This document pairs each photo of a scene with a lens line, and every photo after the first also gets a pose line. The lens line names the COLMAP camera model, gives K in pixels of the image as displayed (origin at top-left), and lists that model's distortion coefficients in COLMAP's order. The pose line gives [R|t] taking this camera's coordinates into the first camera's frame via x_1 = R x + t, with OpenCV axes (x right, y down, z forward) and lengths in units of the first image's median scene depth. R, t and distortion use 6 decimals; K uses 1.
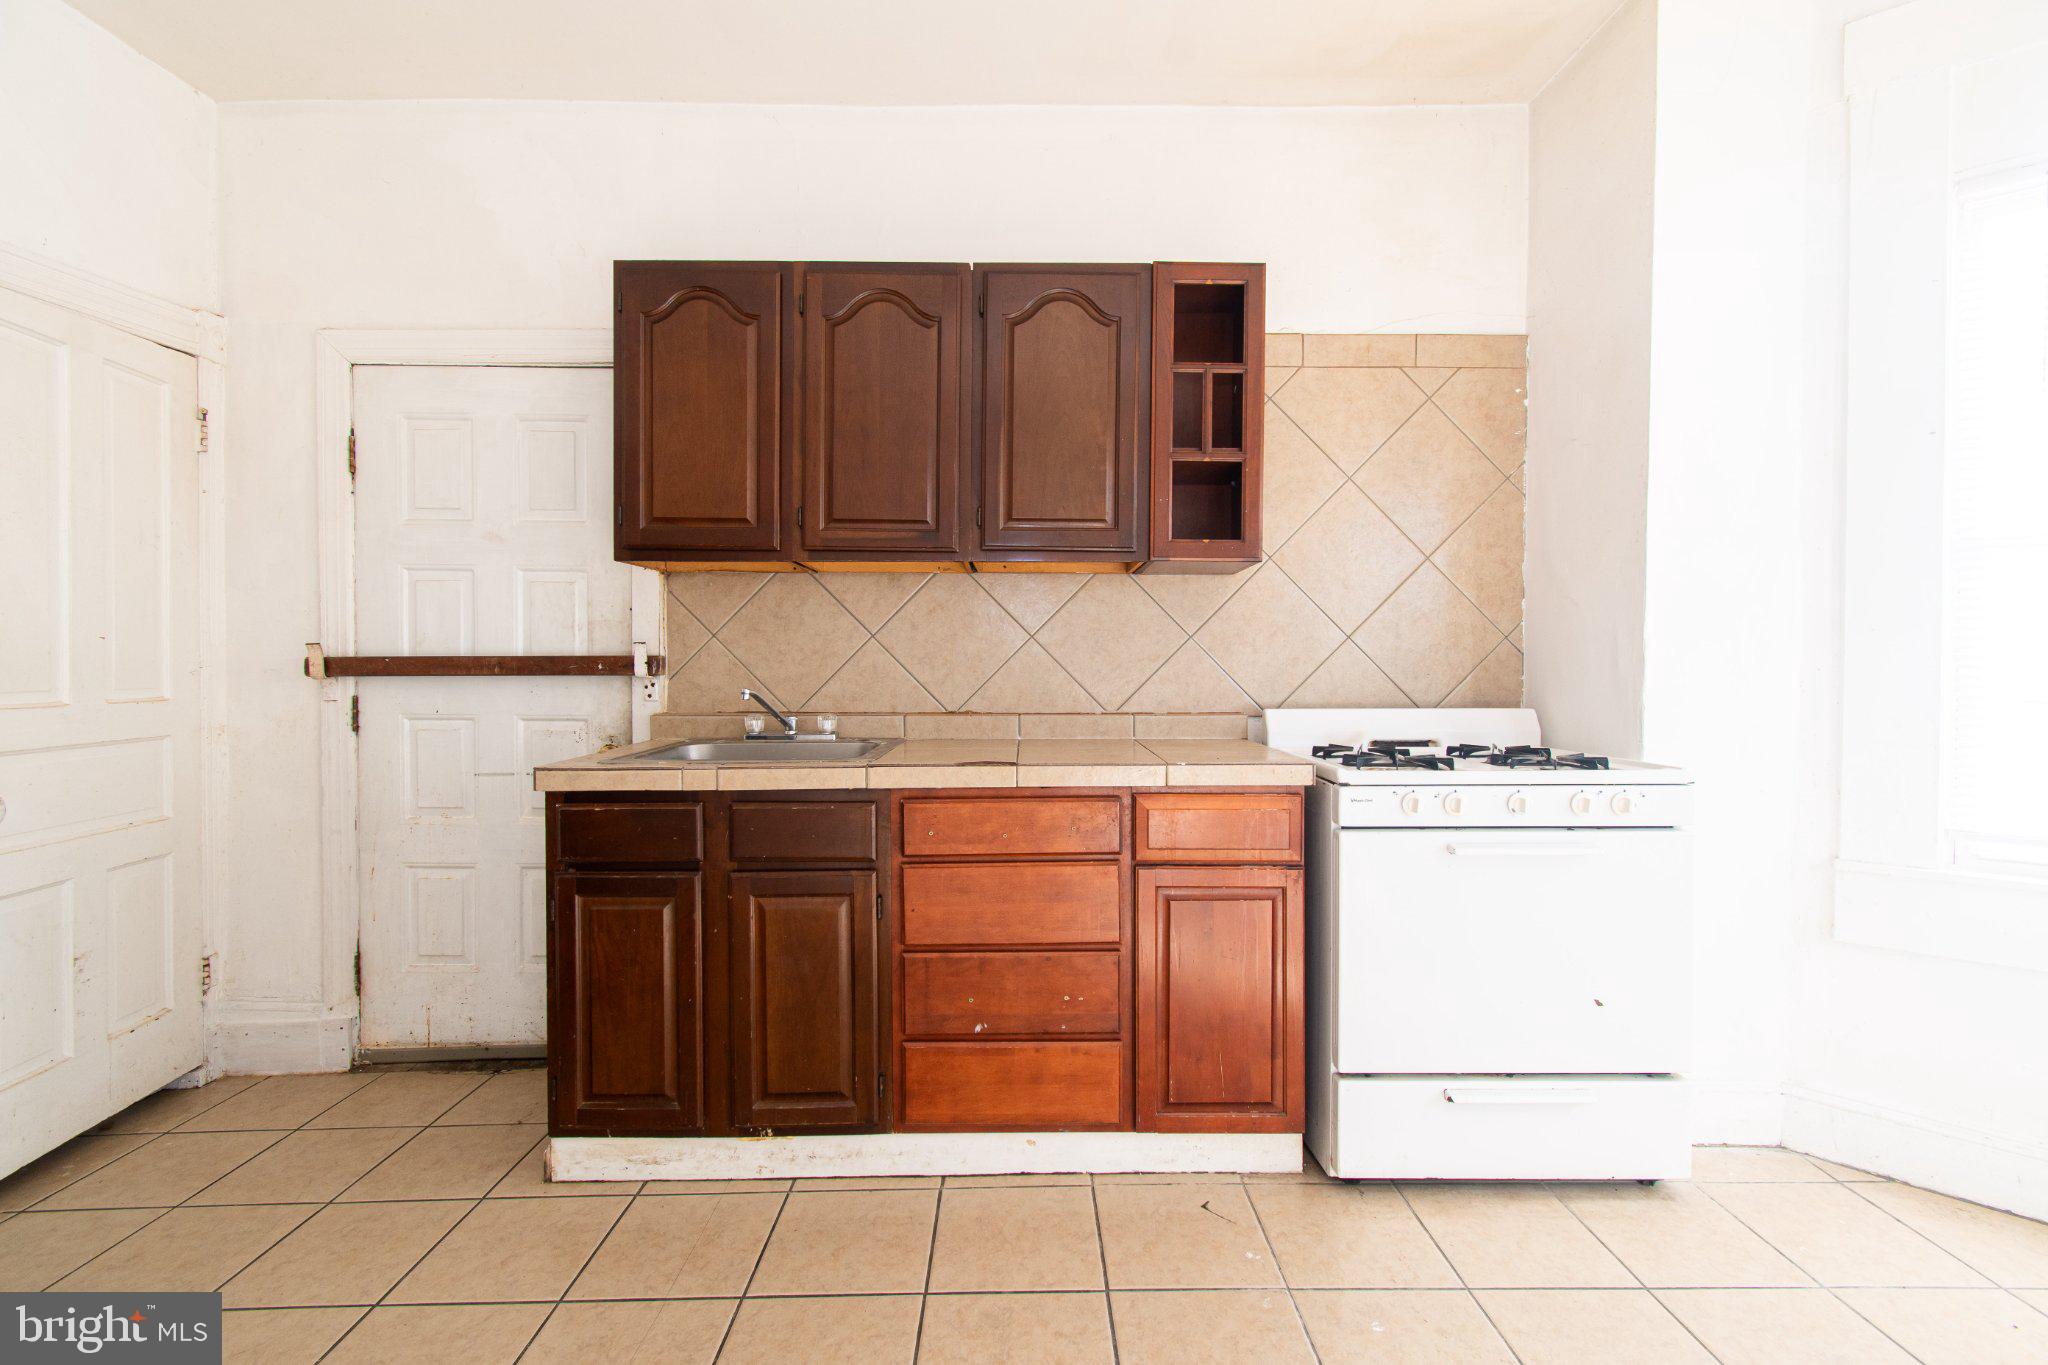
lens RADIAL K [[906.0, 0, 1033.4], [0, 906.0, 674.7], [0, 0, 1]] dist [0.002177, -0.002601]
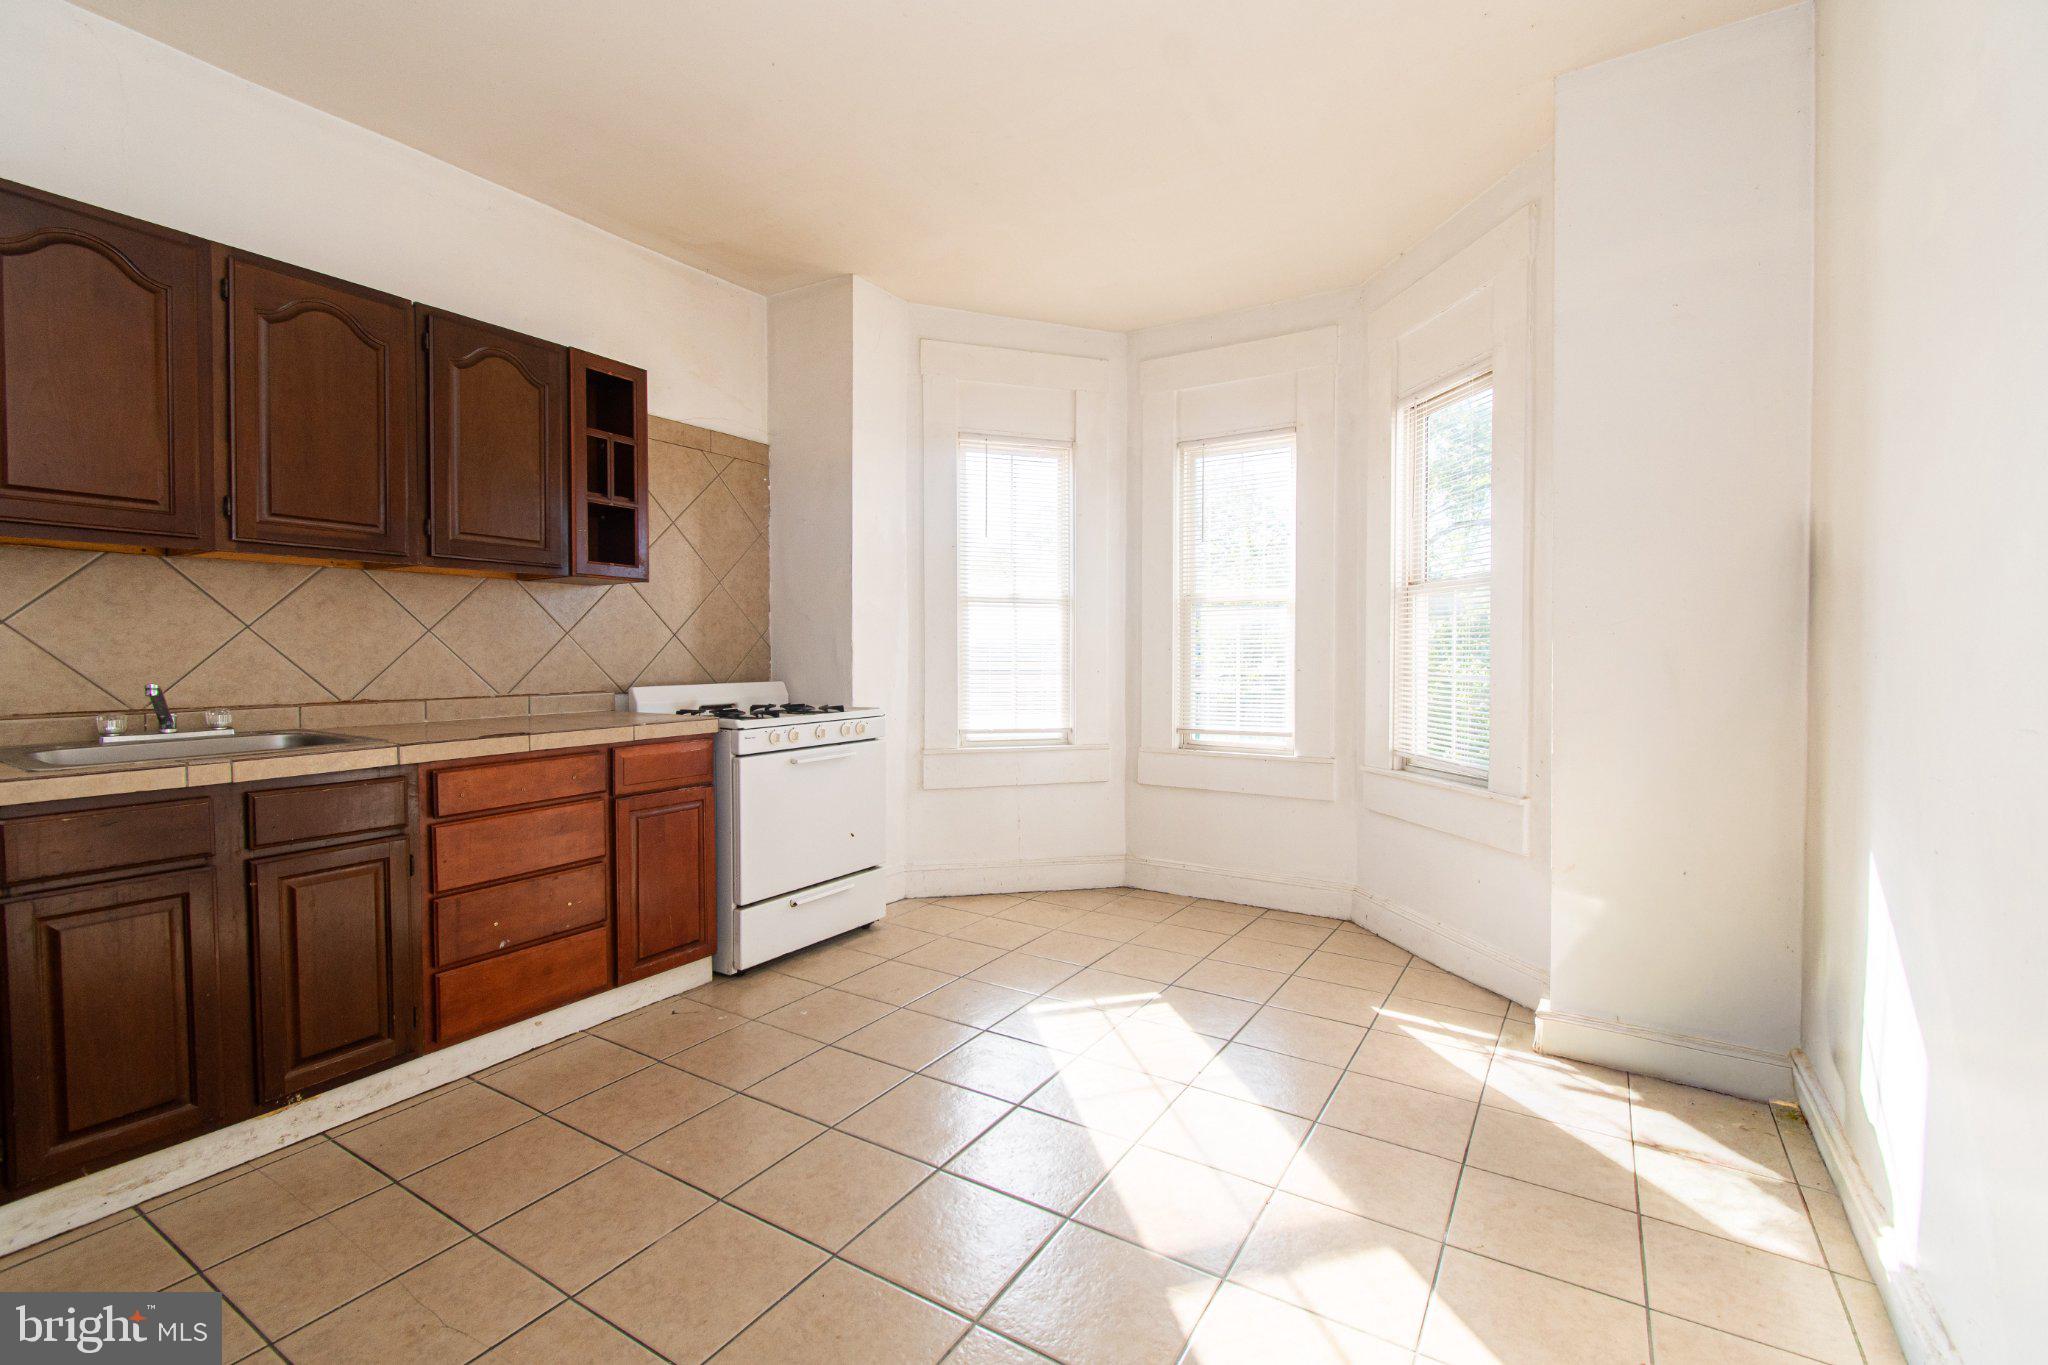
lens RADIAL K [[906.0, 0, 1018.2], [0, 906.0, 669.7], [0, 0, 1]] dist [0.002177, -0.002601]
pose [[0.541625, -0.018334, 0.840421, -0.623348], [0.008318, 0.999830, 0.016451, -0.006705], [-0.840579, -0.001919, 0.541685, -0.247984]]
